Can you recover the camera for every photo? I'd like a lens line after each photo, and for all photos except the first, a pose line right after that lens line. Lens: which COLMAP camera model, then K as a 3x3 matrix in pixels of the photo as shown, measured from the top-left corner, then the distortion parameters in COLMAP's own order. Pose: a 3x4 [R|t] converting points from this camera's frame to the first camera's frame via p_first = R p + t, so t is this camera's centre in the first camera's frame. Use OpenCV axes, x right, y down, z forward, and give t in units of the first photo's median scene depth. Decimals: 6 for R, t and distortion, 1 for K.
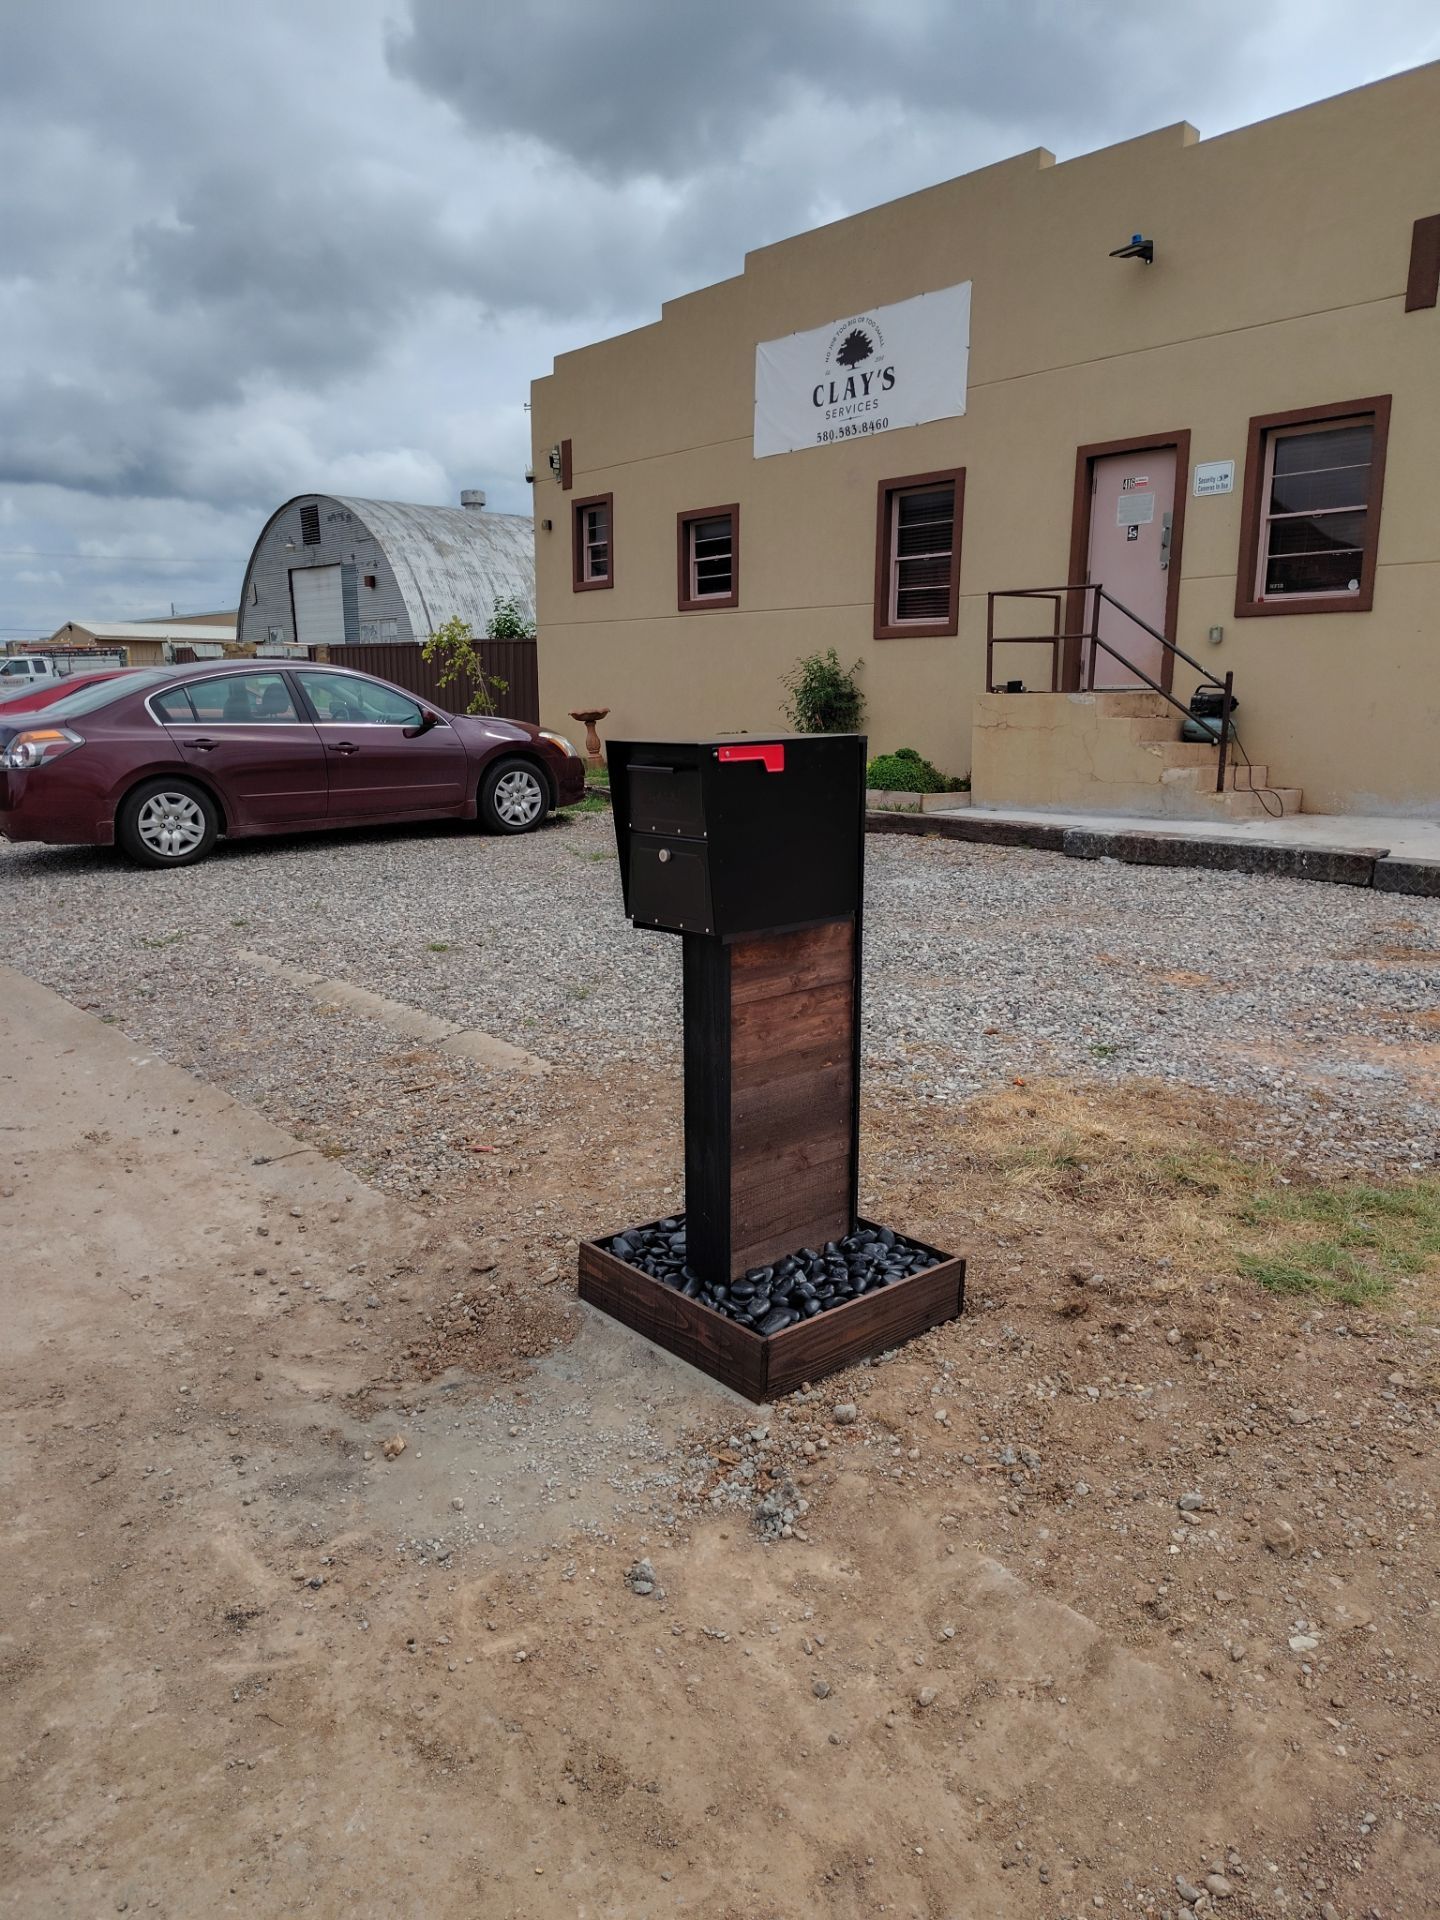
lens RADIAL K [[1320.9, 0, 724.9], [0, 1320.9, 972.0], [0, 0, 1]] dist [0.061162, -0.078133]
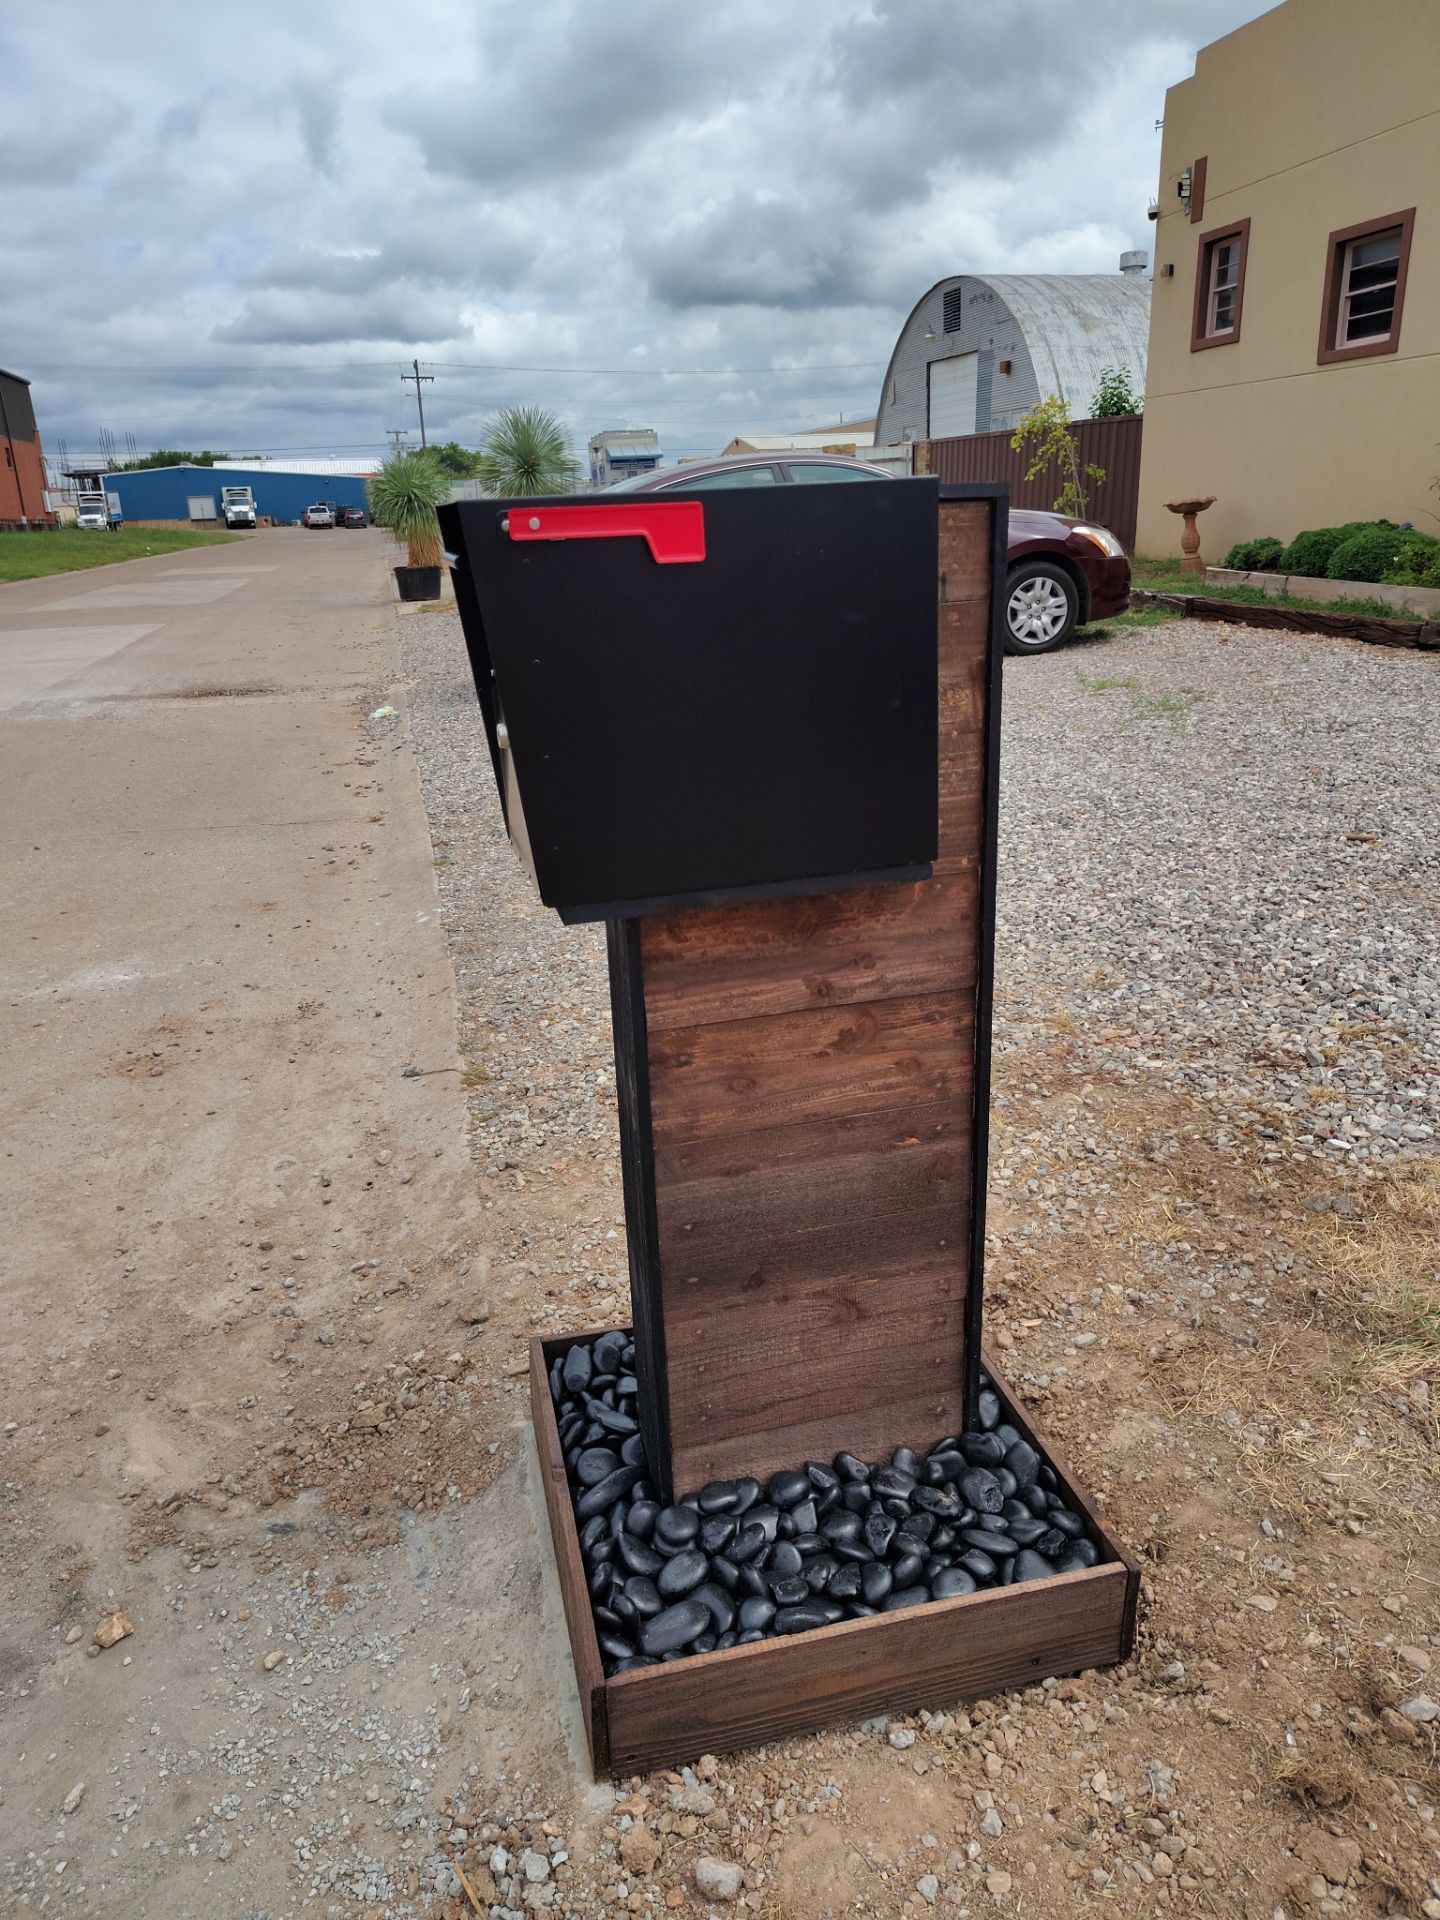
lens RADIAL K [[1320.9, 0, 724.9], [0, 1320.9, 972.0], [0, 0, 1]] dist [0.061162, -0.078133]
pose [[0.889564, 0.119191, -0.440988, 0.070900], [-0.058085, 0.987038, 0.149608, -0.021261], [0.453103, -0.107471, 0.884956, 0.152073]]
